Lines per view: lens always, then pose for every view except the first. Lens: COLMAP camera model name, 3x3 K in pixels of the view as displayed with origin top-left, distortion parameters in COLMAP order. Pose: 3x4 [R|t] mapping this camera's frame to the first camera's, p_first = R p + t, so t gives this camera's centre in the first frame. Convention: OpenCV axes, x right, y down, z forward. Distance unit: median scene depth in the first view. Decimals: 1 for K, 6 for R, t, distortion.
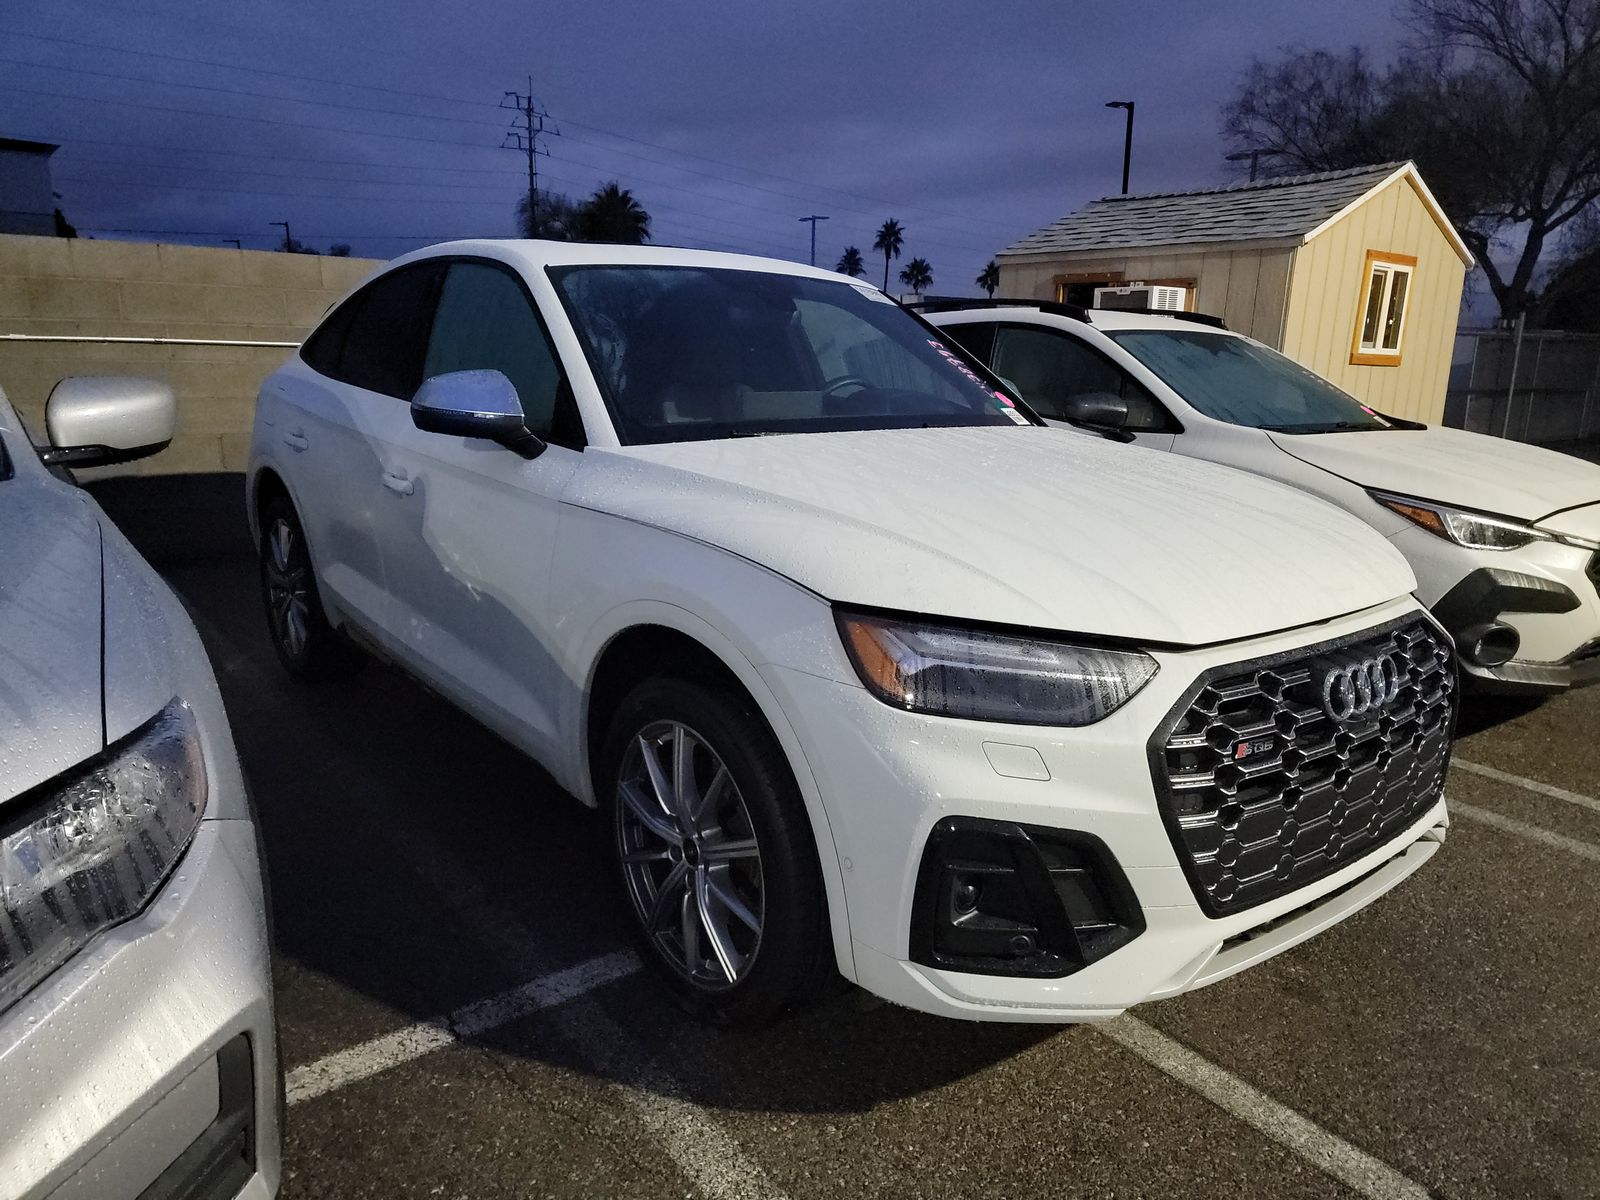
lens RADIAL K [[1147.8, 0, 802.6], [0, 1147.8, 600.3], [0, 0, 1]] dist [0.047489, -0.041997]
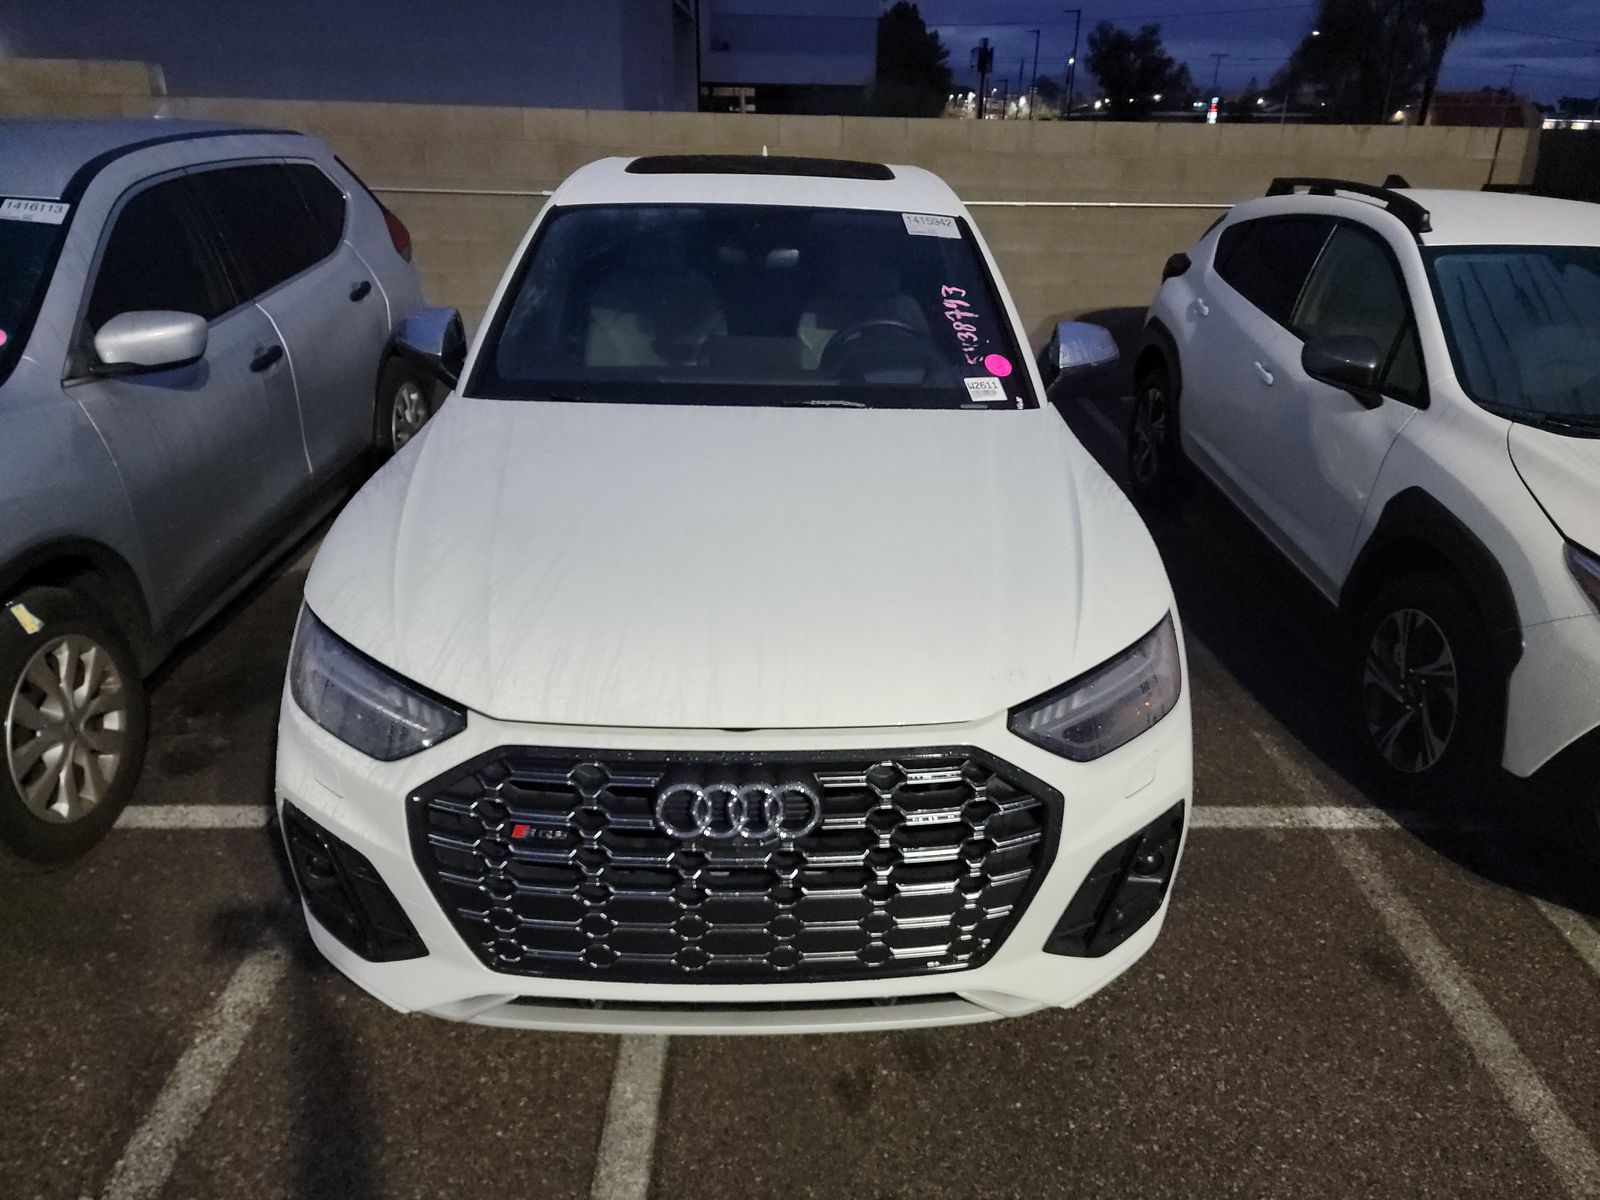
lens RADIAL K [[1147.8, 0, 804.2], [0, 1147.8, 597.7], [0, 0, 1]] dist [0.047489, -0.041997]
pose [[0.794195, 0.231988, -0.561637, 0.941919], [-0.133907, 0.968351, 0.210630, -0.268062], [0.592725, -0.092074, 0.800124, 0.313868]]
